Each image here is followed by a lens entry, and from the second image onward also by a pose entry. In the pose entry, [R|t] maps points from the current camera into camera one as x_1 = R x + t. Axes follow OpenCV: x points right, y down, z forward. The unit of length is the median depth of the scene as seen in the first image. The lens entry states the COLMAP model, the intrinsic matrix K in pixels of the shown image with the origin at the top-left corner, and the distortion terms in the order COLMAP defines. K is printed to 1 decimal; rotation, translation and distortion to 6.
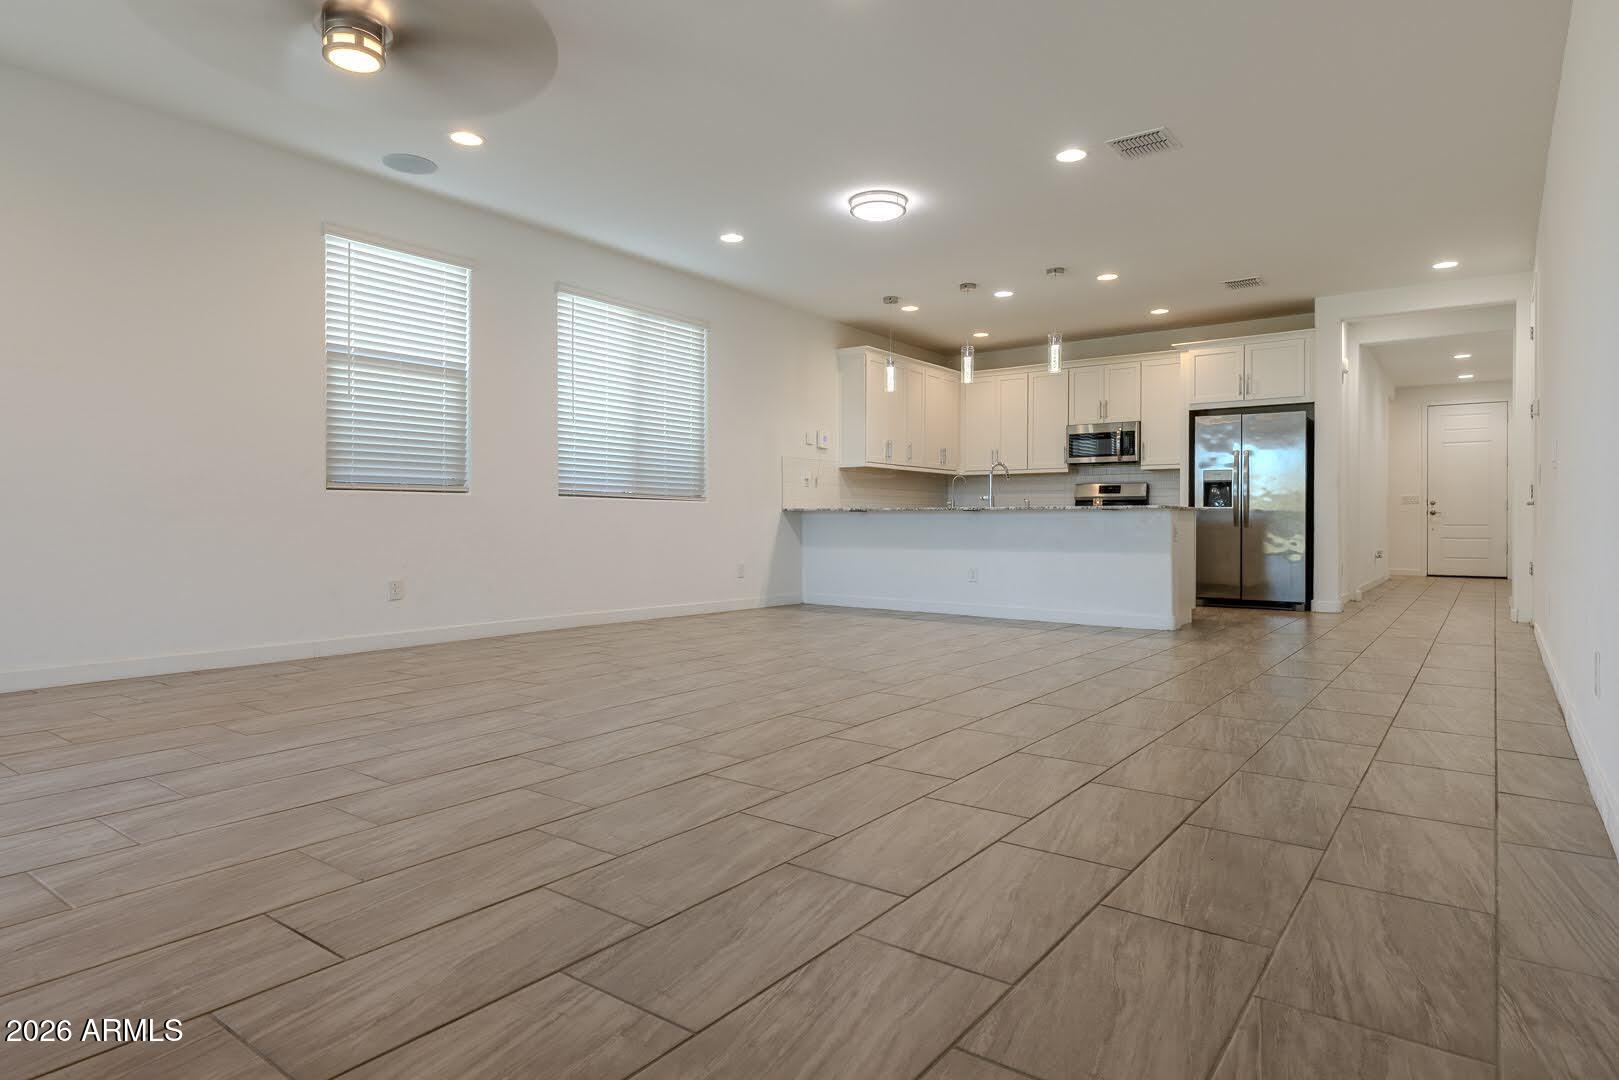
lens RADIAL K [[902.8, 0, 810.3], [0, 902.8, 529.3], [0, 0, 1]] dist [0.004187, 0.001530]
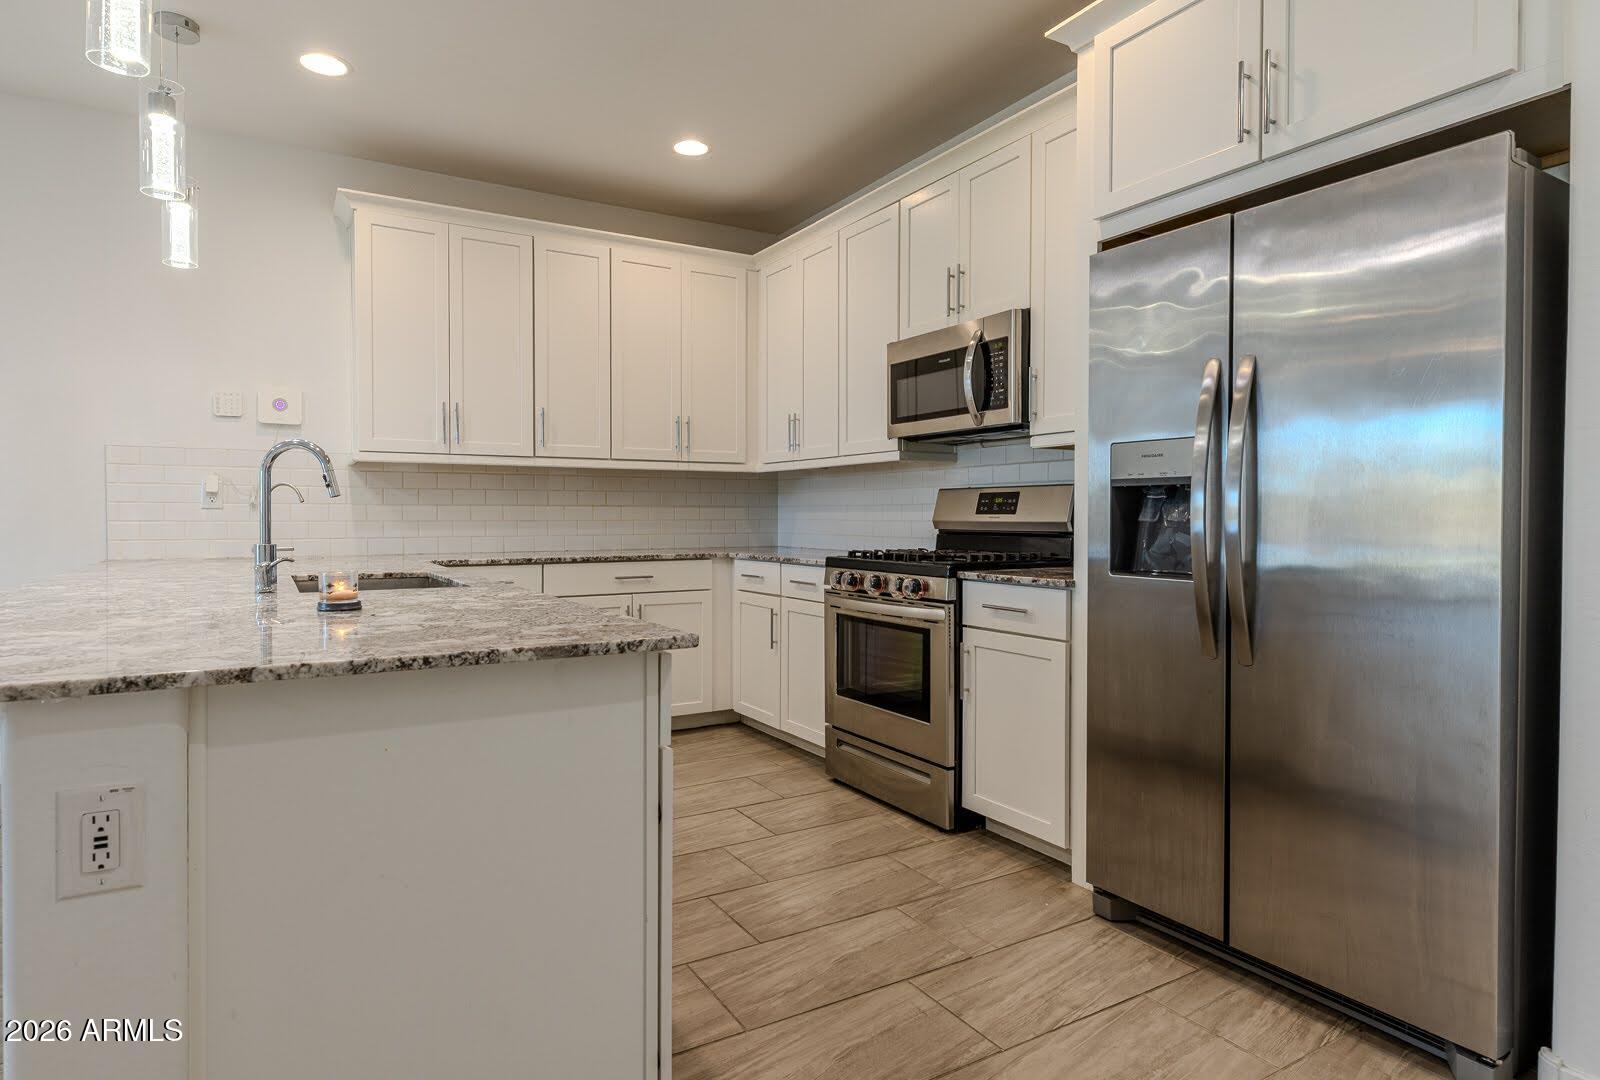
lens RADIAL K [[870.5, 0, 865.3], [0, 870.5, 530.8], [0, 0, 1]] dist [0.026156, 0.000478]
pose [[0.916526, 0.005611, -0.399936, 0.481900], [-0.005598, 0.999984, 0.001202, -0.038198], [0.399936, 0.001137, 0.916542, 0.733795]]
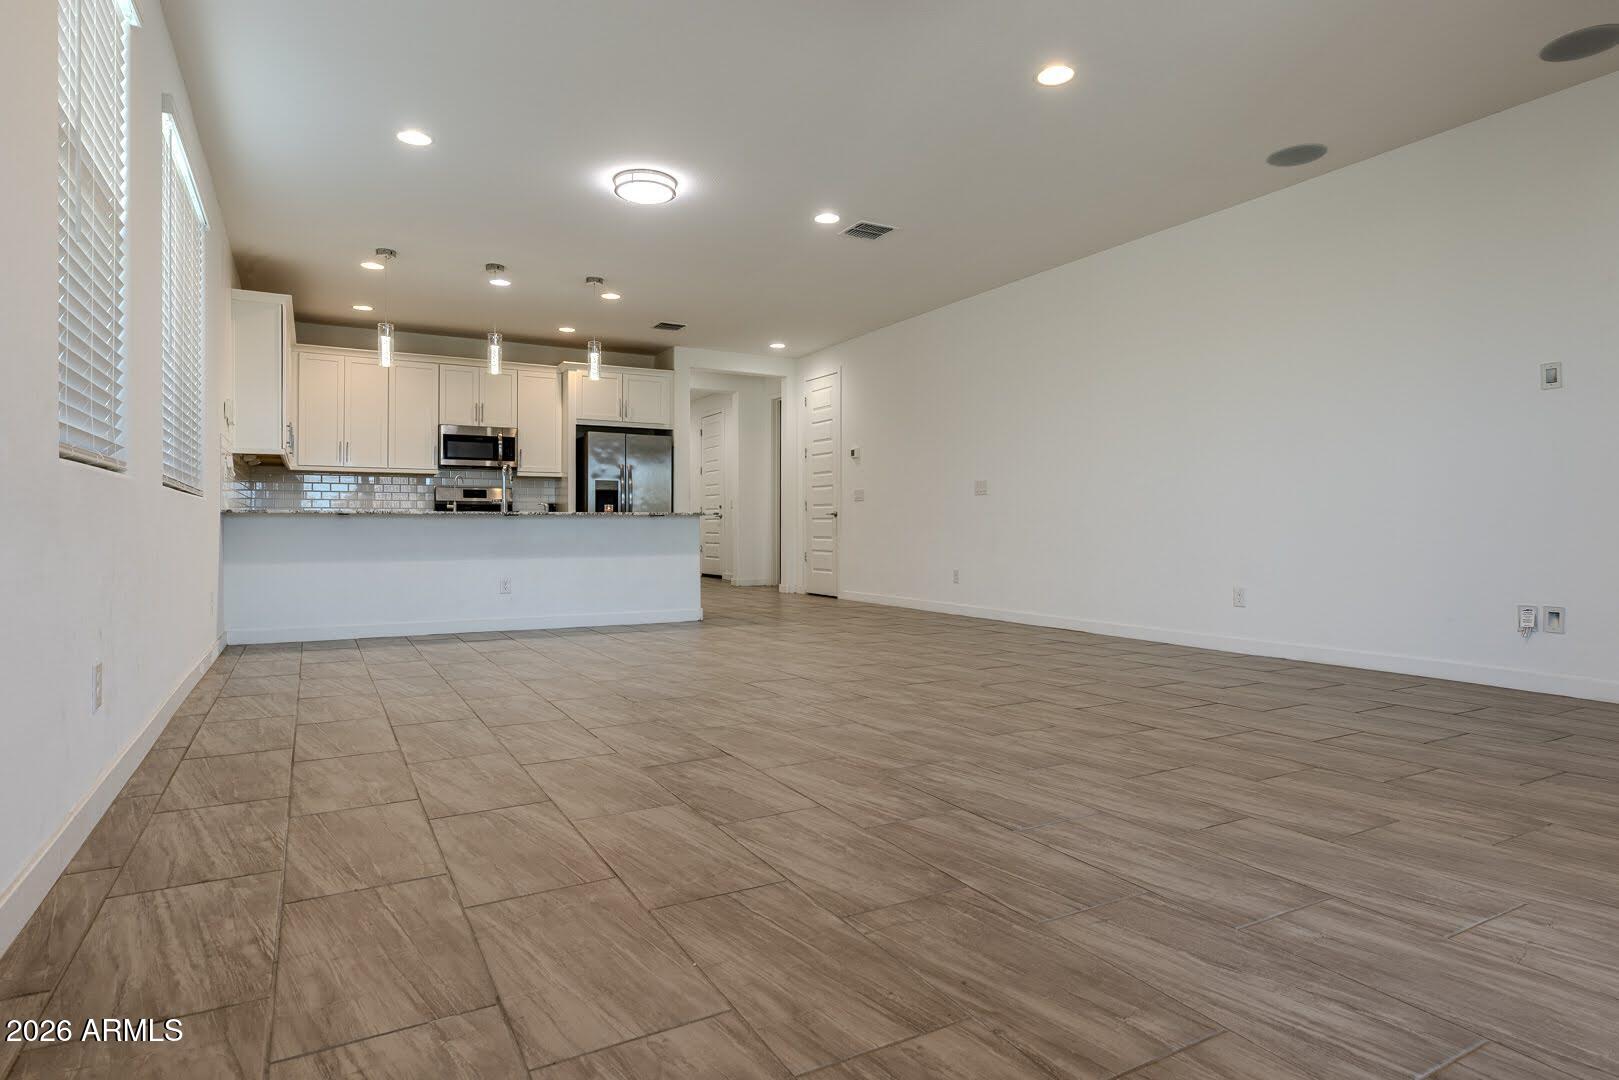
lens RADIAL K [[902.8, 0, 814.0], [0, 902.8, 531.3], [0, 0, 1]] dist [0.004187, 0.001530]
pose [[0.415673, -0.006878, 0.909488, -0.461472], [0.014846, 0.999889, 0.000776, 0.000672], [-0.909393, 0.013180, 0.415729, 0.294879]]
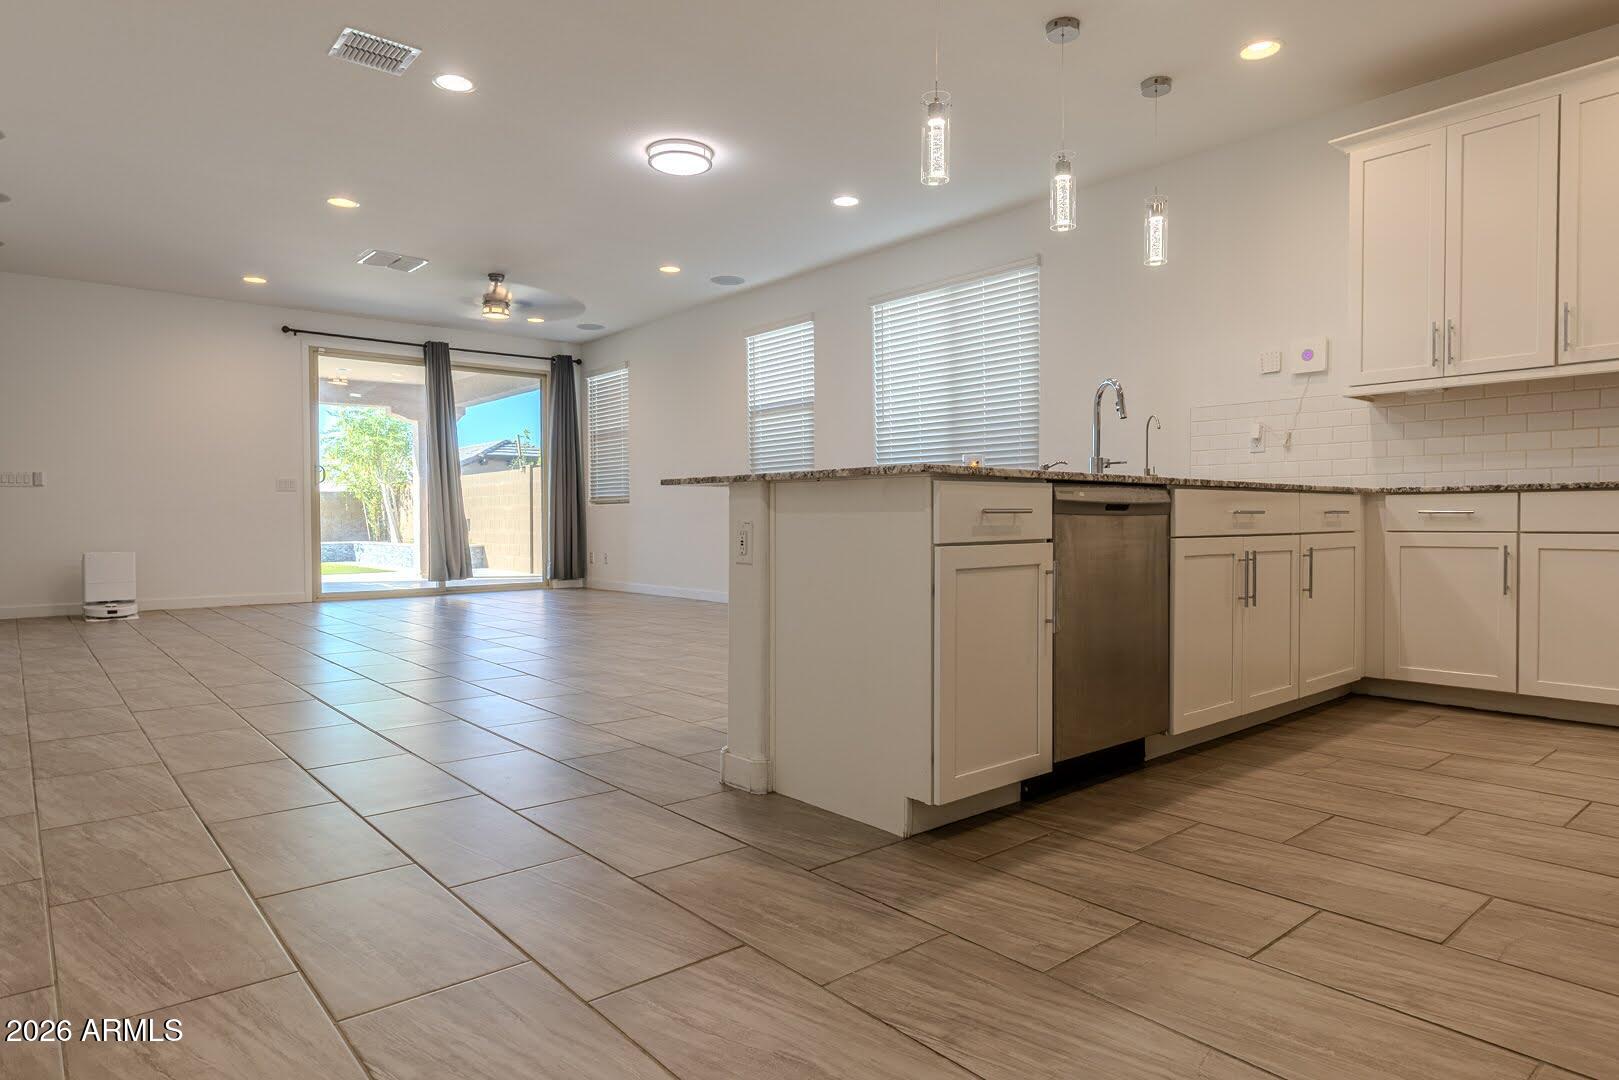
lens RADIAL K [[967.8, 0, 813.0], [0, 967.8, 542.2], [0, 0, 1]] dist [0.001753, 0.000274]
pose [[-0.244601, 0.023659, -0.969335, 0.631001], [-0.003454, 0.999675, 0.025271, -0.007184], [0.969618, 0.009529, -0.244439, 0.888383]]
